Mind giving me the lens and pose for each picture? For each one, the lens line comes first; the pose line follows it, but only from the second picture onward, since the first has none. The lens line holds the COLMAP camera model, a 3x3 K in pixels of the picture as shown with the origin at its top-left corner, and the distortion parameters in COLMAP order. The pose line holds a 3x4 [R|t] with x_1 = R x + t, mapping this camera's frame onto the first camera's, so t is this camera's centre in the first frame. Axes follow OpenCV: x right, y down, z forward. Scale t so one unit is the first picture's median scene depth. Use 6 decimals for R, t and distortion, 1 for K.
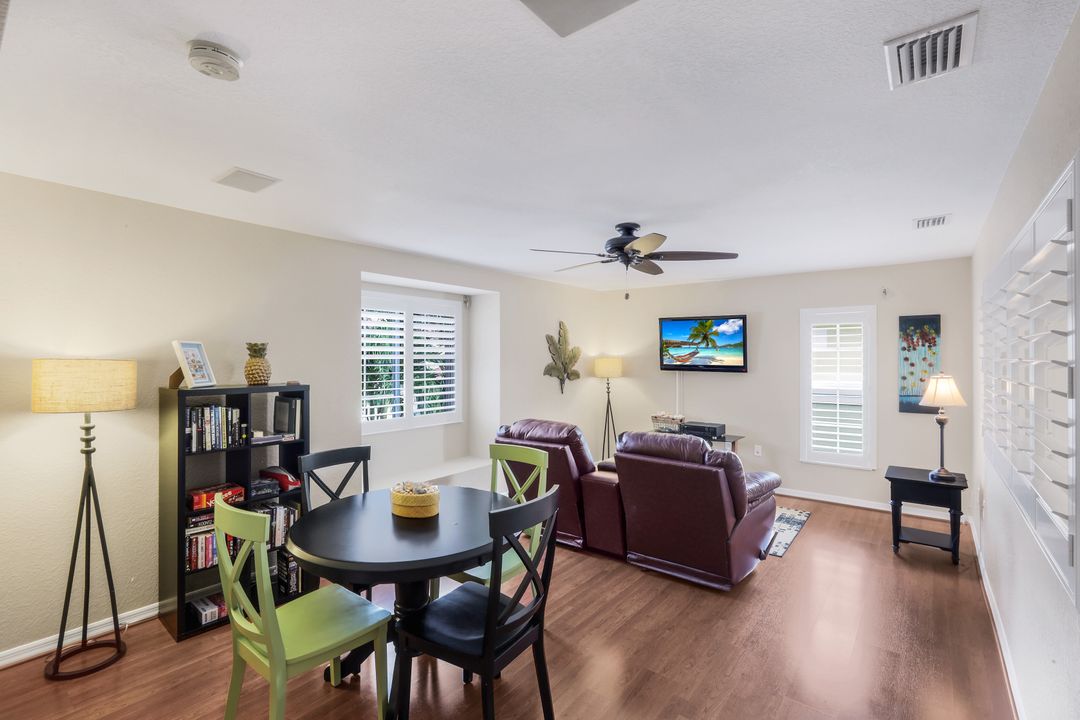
lens RADIAL K [[482.7, 0, 539.5], [0, 482.7, 362.0], [0, 0, 1]] dist [-0.001623, 0.000696]
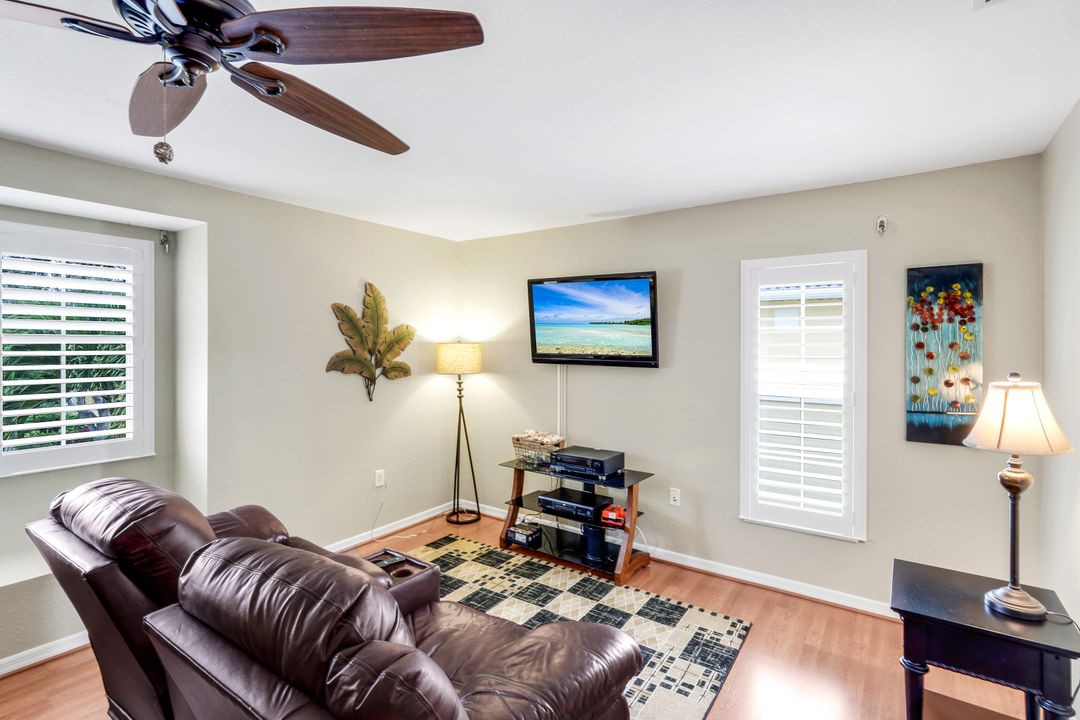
lens RADIAL K [[512.8, 0, 538.2], [0, 512.8, 351.0], [0, 0, 1]] dist [0.002179, 0.000898]
pose [[0.998626, 0.001855, 0.052379, 0.255251], [-0.002022, 0.999993, 0.003124, -0.000718], [-0.052372, -0.003226, 0.998622, 0.378889]]
